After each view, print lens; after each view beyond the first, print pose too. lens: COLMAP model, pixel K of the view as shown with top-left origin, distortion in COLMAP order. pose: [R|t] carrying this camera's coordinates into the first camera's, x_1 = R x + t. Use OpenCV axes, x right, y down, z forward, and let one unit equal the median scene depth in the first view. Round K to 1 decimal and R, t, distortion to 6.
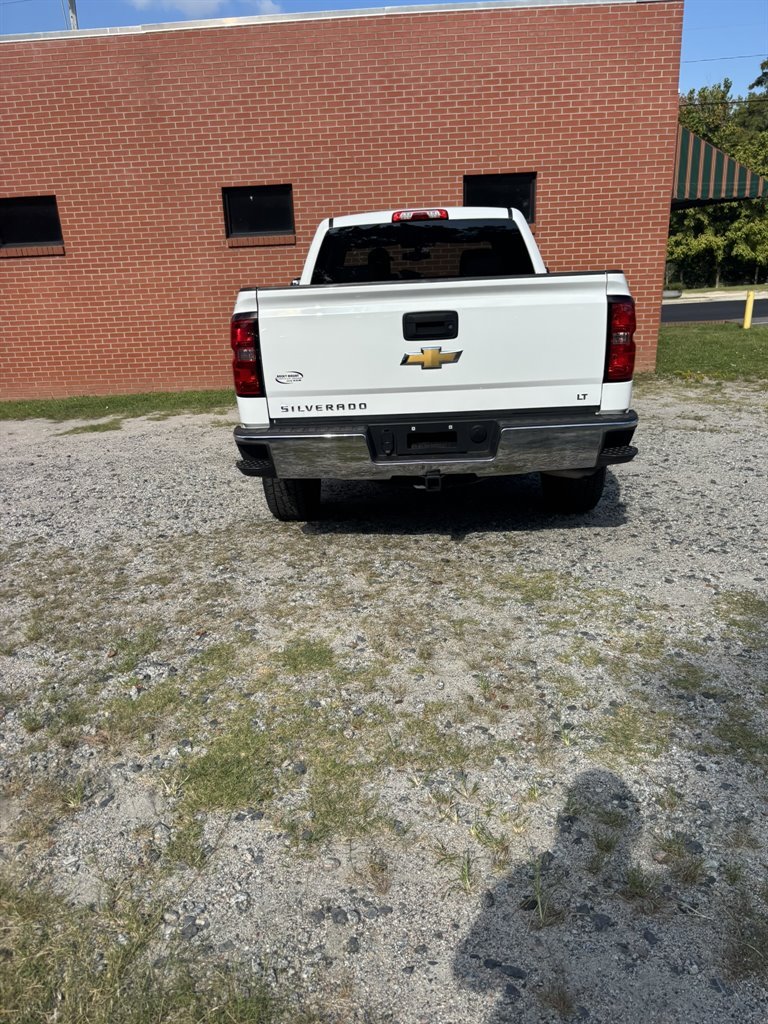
lens RADIAL K [[711.8, 0, 388.2], [0, 711.8, 542.2], [0, 0, 1]] dist [0.035851, -0.051350]
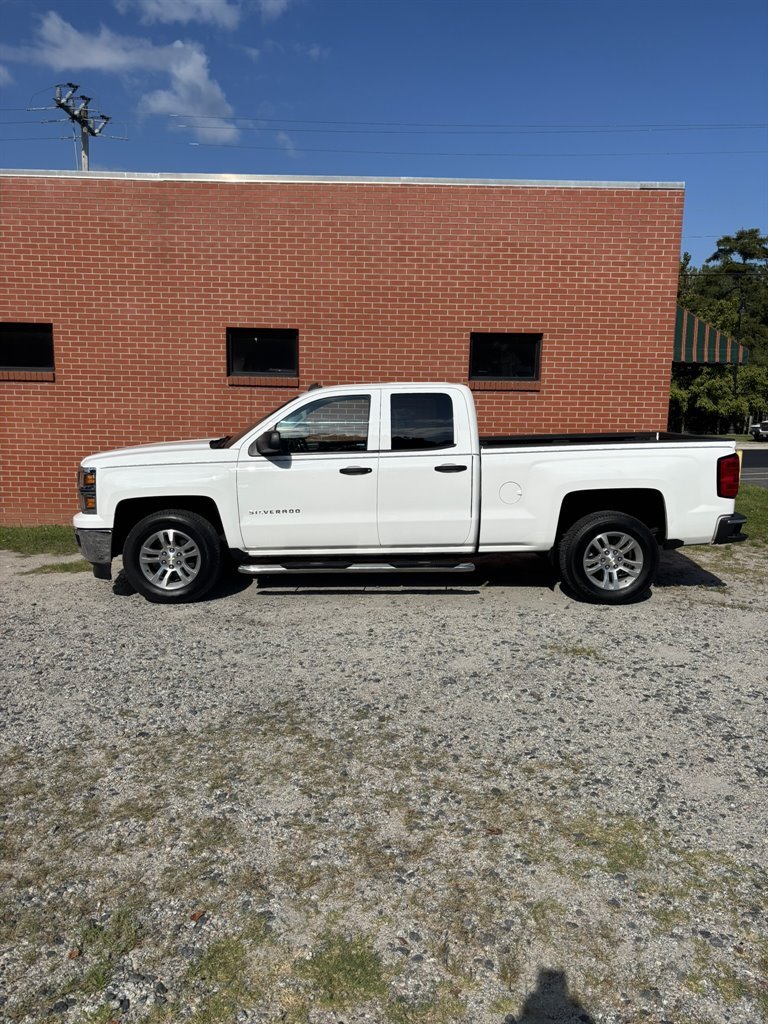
lens RADIAL K [[691.7, 0, 379.8], [0, 691.7, 509.2], [0, 0, 1]] dist [0.006221, -0.004072]
pose [[0.997210, 0.046972, 0.058021, -0.087915], [-0.035440, 0.981942, -0.185830, -0.107057], [-0.065702, 0.183256, 0.980867, 0.128814]]
